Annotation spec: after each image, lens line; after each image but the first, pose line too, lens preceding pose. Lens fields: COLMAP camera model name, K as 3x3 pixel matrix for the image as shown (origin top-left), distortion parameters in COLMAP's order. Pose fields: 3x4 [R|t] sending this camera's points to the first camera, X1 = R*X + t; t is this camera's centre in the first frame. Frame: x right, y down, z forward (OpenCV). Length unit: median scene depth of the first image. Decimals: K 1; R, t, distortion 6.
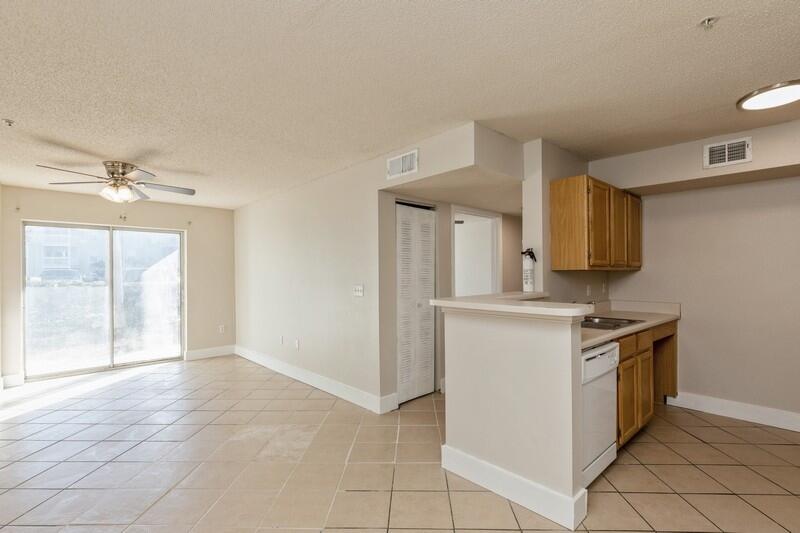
lens RADIAL K [[363.1, 0, 402.3], [0, 363.1, 274.1], [0, 0, 1]] dist [0.012551, -0.001321]
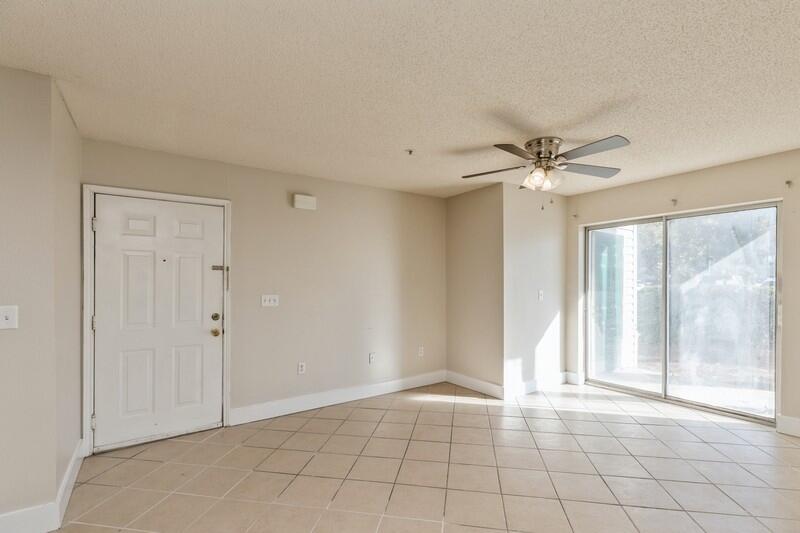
lens RADIAL K [[363.1, 0, 399.9], [0, 363.1, 289.1], [0, 0, 1]] dist [0.012551, -0.001321]
pose [[-0.151820, 0.022586, -0.988150, 0.055612], [0.007174, 0.999738, 0.021749, 0.002798], [0.988382, -0.003787, -0.151942, 0.565310]]
